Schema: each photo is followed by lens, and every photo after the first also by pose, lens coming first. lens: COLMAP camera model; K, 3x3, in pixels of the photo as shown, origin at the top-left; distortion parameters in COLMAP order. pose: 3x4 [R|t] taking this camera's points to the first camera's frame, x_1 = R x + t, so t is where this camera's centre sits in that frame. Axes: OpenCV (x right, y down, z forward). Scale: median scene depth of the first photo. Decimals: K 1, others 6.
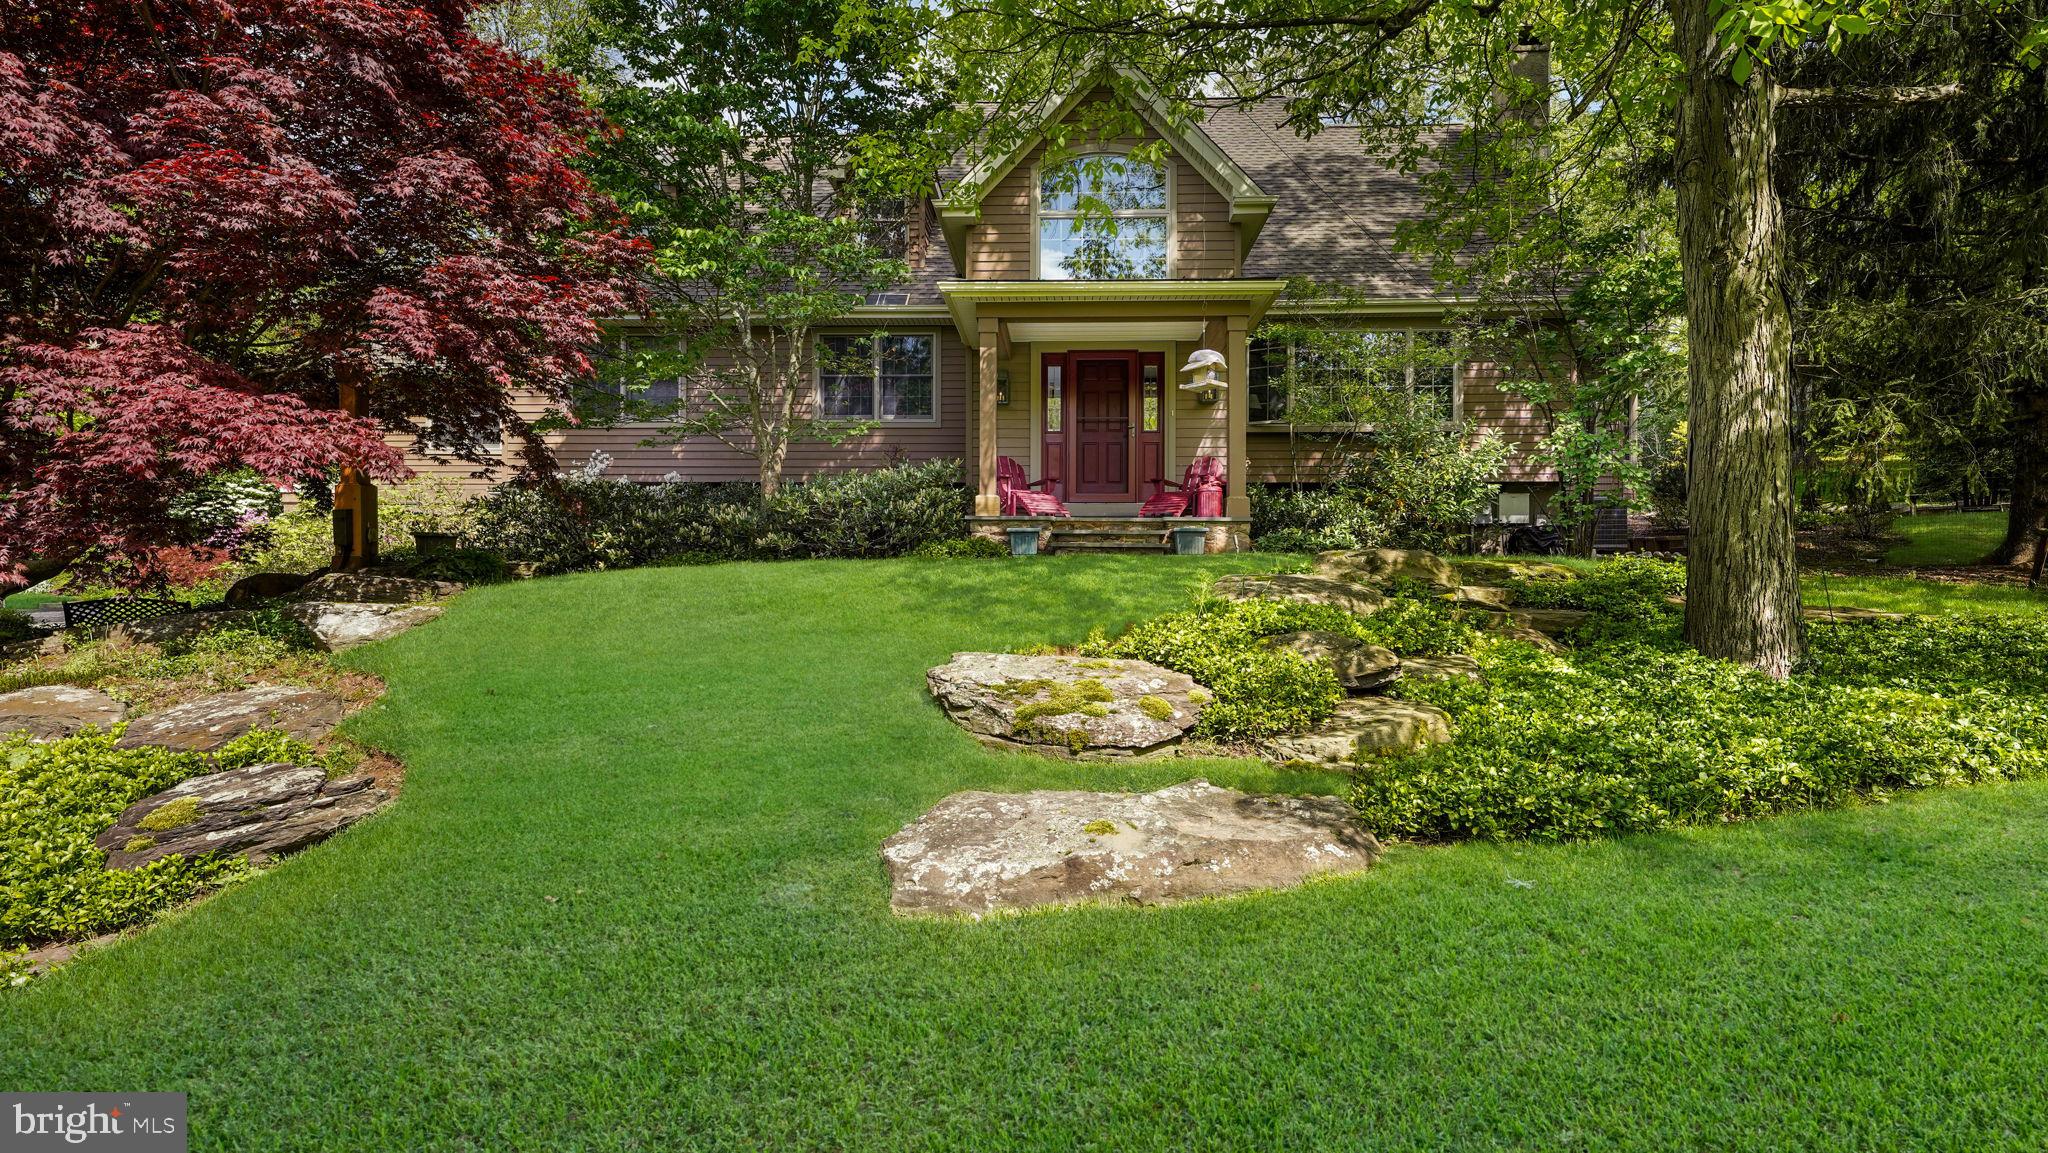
lens RADIAL K [[890.0, 0, 1020.5], [0, 890.0, 521.1], [0, 0, 1]] dist [-0.002364, -0.000347]
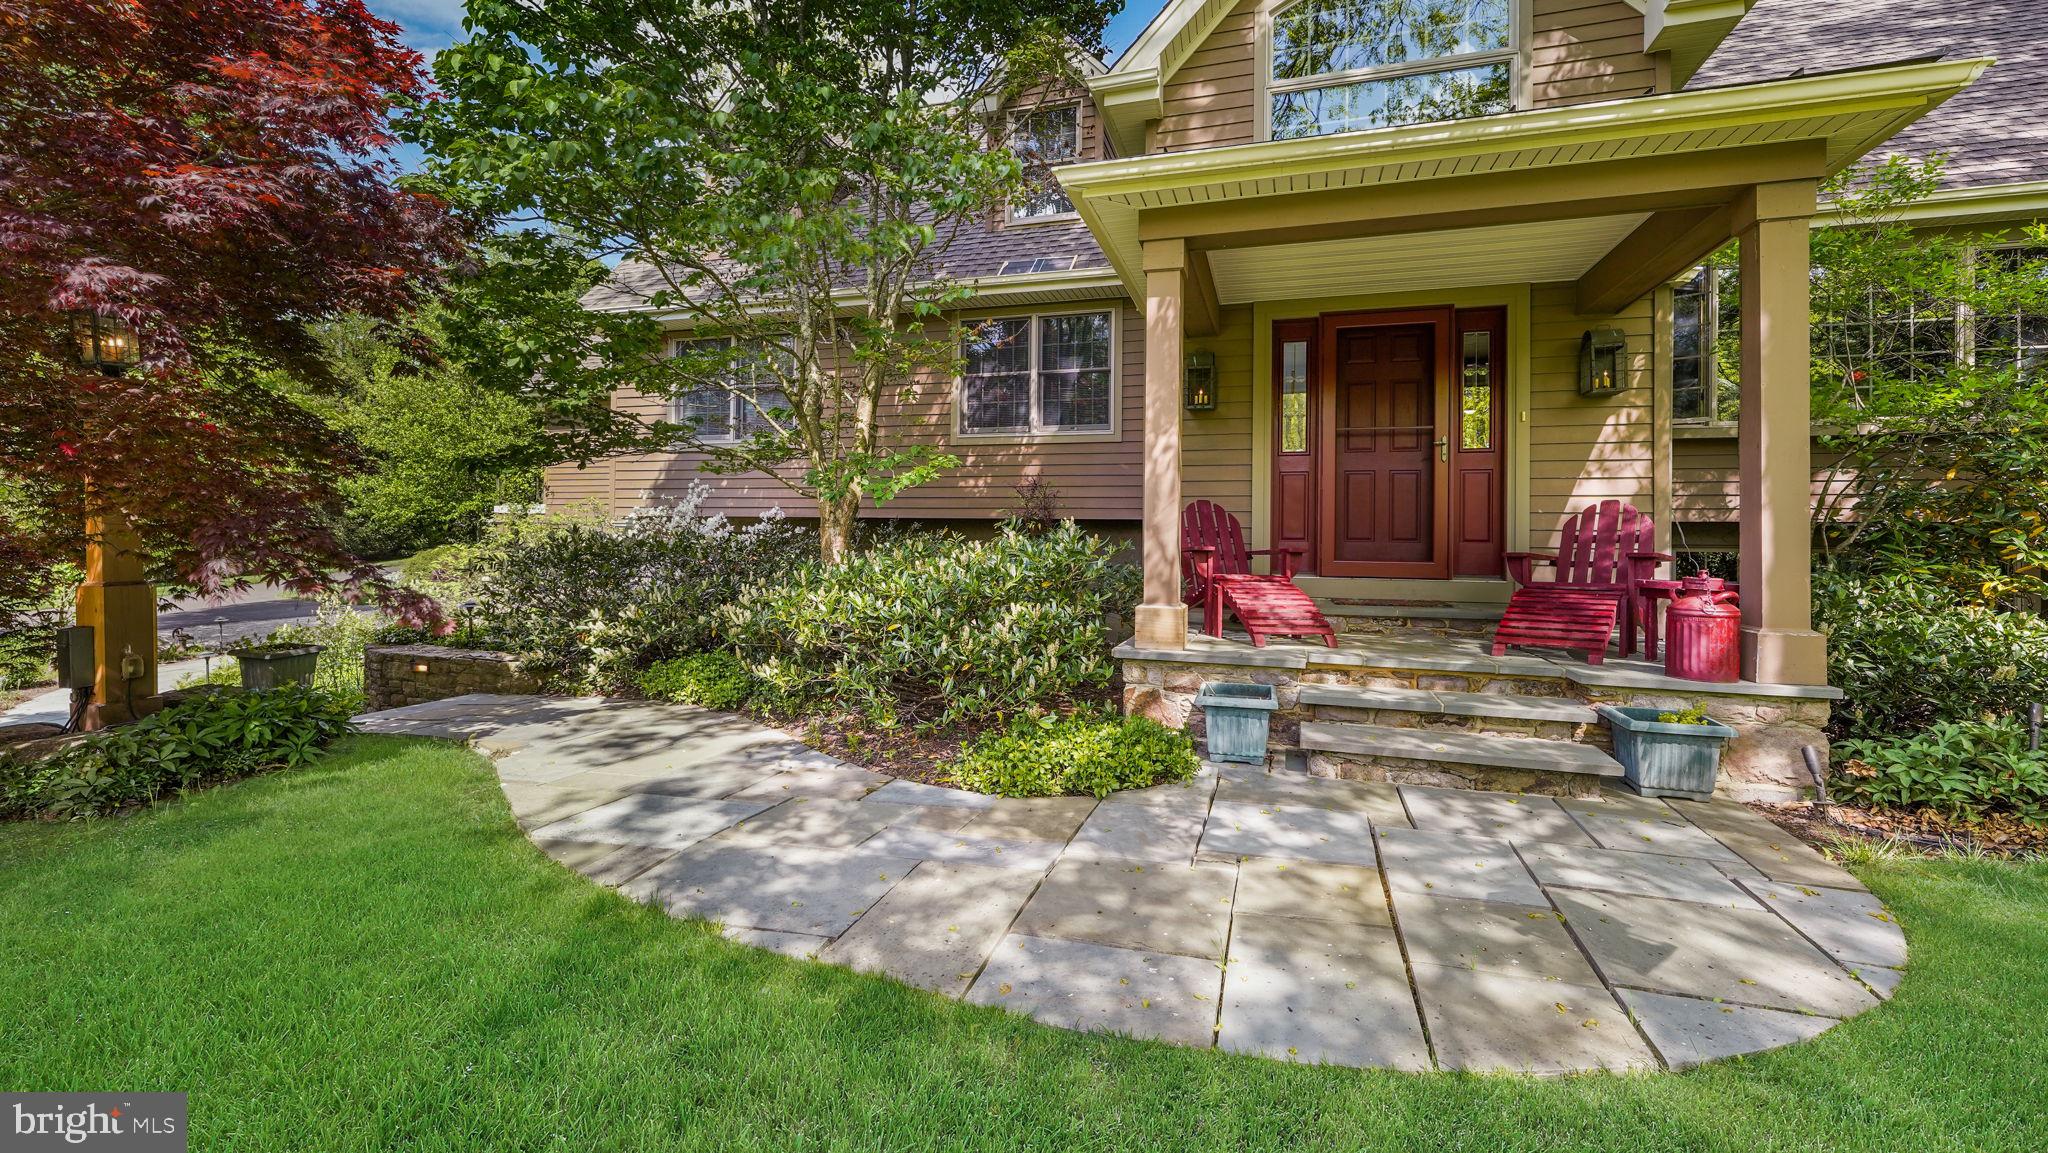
lens RADIAL K [[890.0, 0, 1020.5], [0, 890.0, 521.1], [0, 0, 1]] dist [-0.002364, -0.000347]
pose [[0.969212, 0.000516, -0.246227, 0.007139], [0.001119, 0.999978, 0.006503, -0.062097], [0.246225, -0.006578, 0.969190, 0.399454]]
